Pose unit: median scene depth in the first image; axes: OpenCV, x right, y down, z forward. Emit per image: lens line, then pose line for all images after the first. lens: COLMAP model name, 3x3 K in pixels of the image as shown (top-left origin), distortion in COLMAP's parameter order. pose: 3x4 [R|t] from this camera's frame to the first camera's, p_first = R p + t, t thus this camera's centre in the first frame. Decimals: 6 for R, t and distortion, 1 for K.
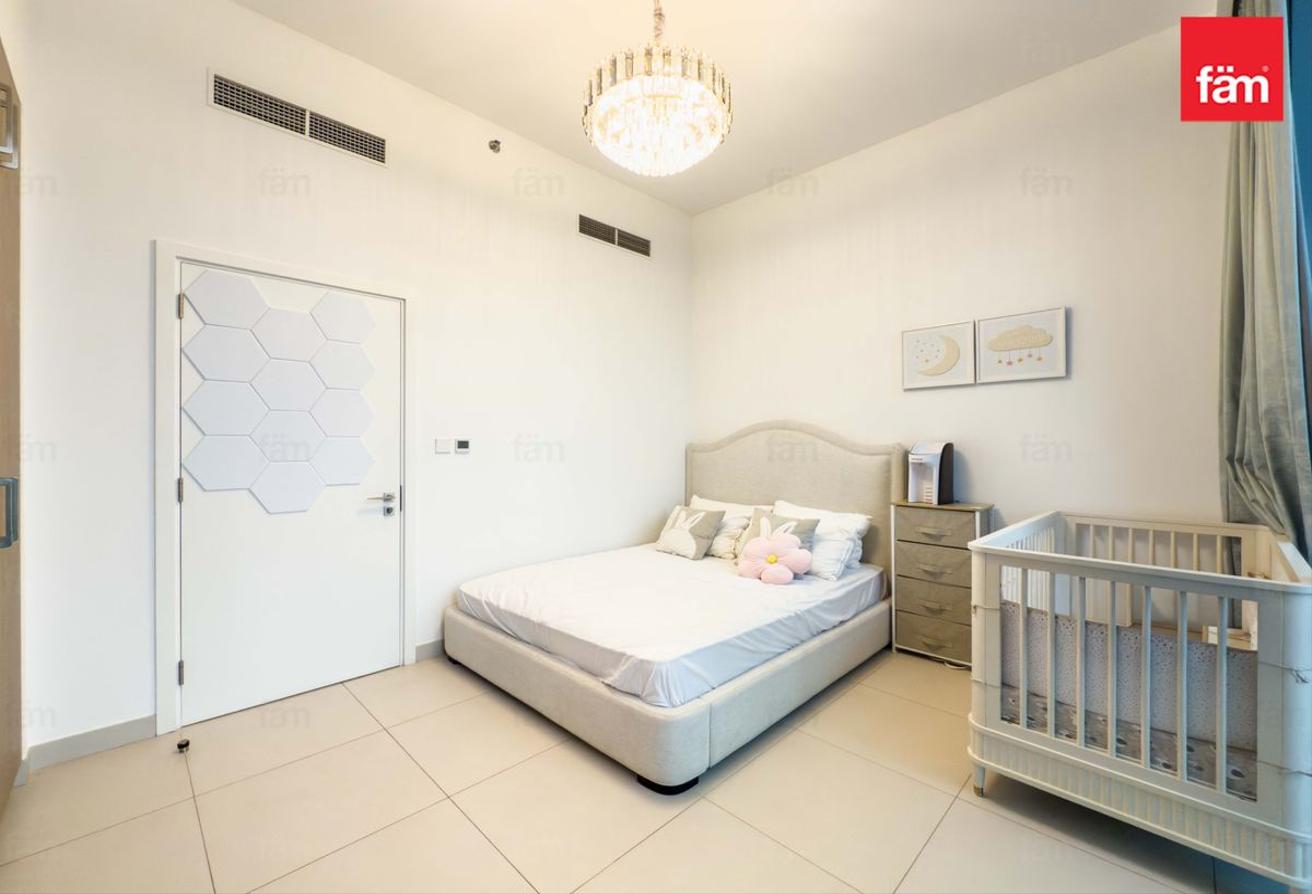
lens RADIAL K [[529.2, 0, 653.1], [0, 529.2, 444.3], [0, 0, 1]] dist [0.000332, -0.000408]
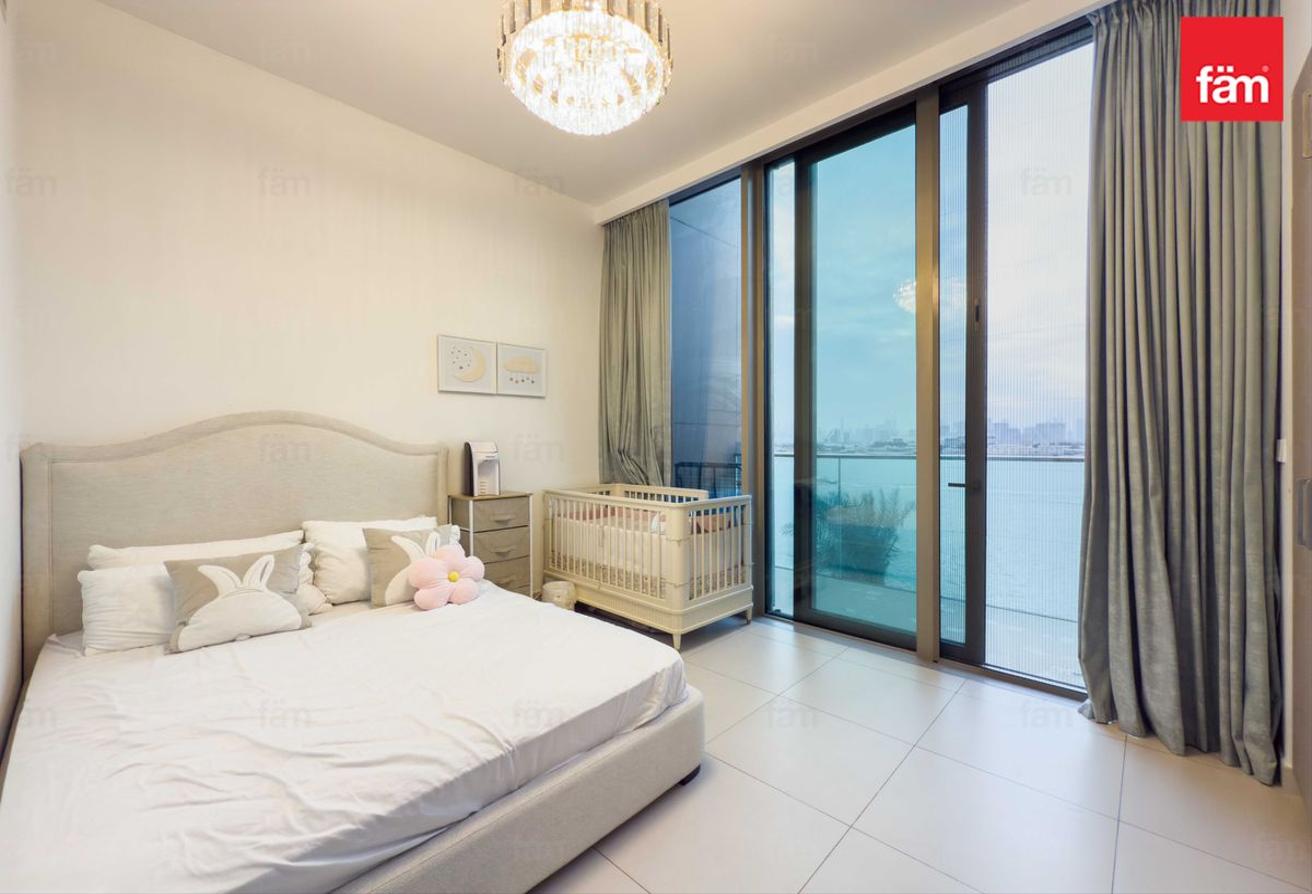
lens RADIAL K [[529.2, 0, 654.6], [0, 529.2, 441.3], [0, 0, 1]] dist [0.000332, -0.000408]
pose [[-0.023633, 0.001660, 0.999719, -0.784744], [0.005273, 0.999985, -0.001536, -0.001953], [-0.999707, 0.005235, -0.023641, 0.832832]]
